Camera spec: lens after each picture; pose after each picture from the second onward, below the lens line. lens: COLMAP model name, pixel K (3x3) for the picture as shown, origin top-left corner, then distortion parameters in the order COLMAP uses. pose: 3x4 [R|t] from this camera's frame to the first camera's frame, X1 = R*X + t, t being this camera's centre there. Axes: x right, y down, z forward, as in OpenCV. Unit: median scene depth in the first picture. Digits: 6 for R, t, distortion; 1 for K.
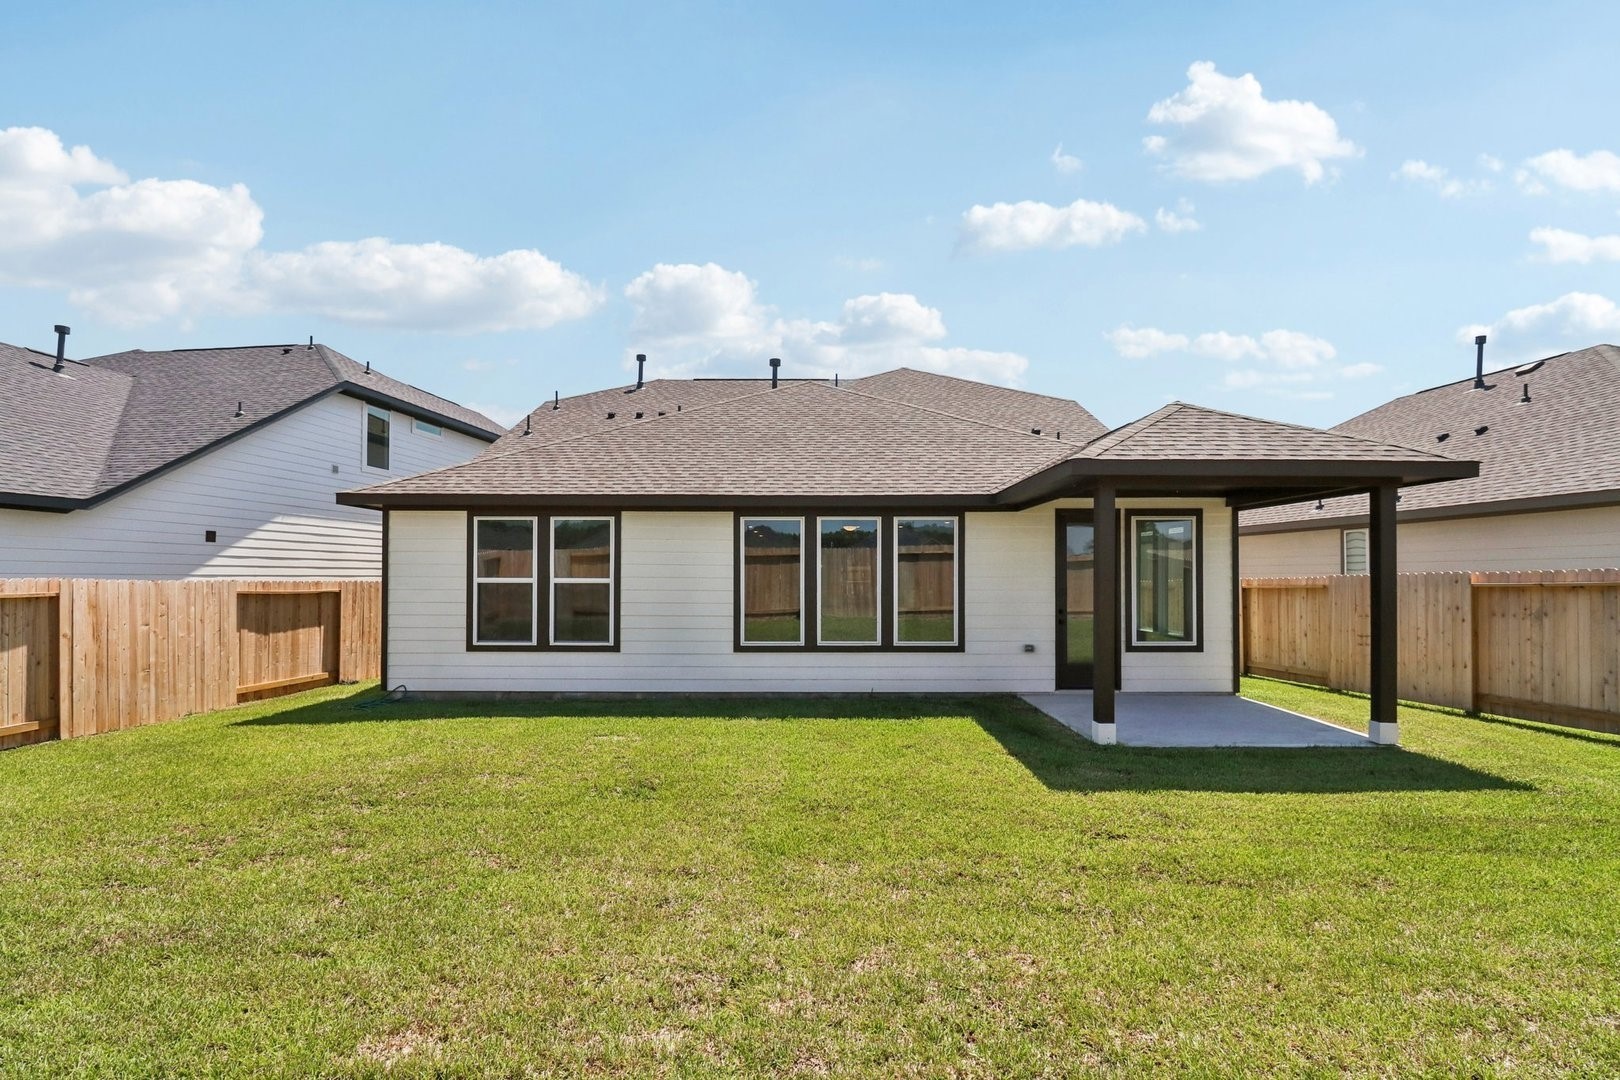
lens RADIAL K [[756.6, 0, 811.2], [0, 756.6, 572.5], [0, 0, 1]] dist [-0.008955, -0.004911]
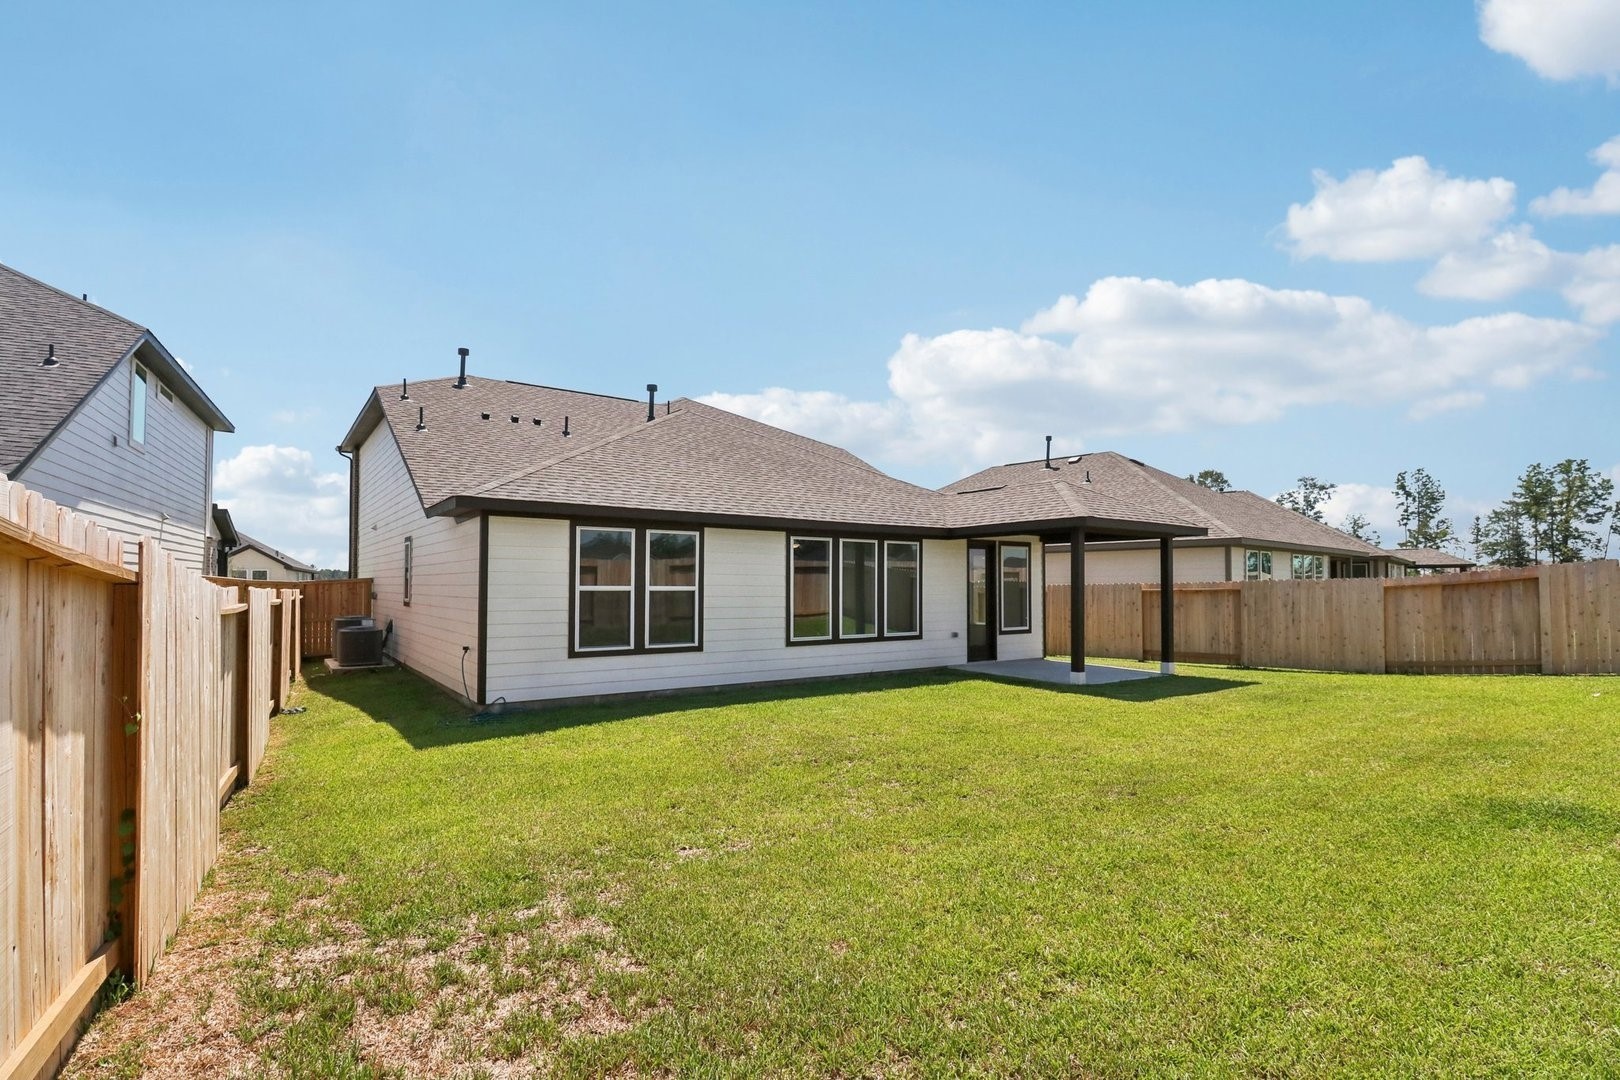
lens RADIAL K [[756.6, 0, 807.8], [0, 756.6, 556.9], [0, 0, 1]] dist [-0.008955, -0.004911]
pose [[0.812596, 0.022787, 0.582382, -0.789146], [-0.005165, 0.999478, -0.031901, -0.001079], [-0.582805, 0.022914, 0.812289, -0.017514]]
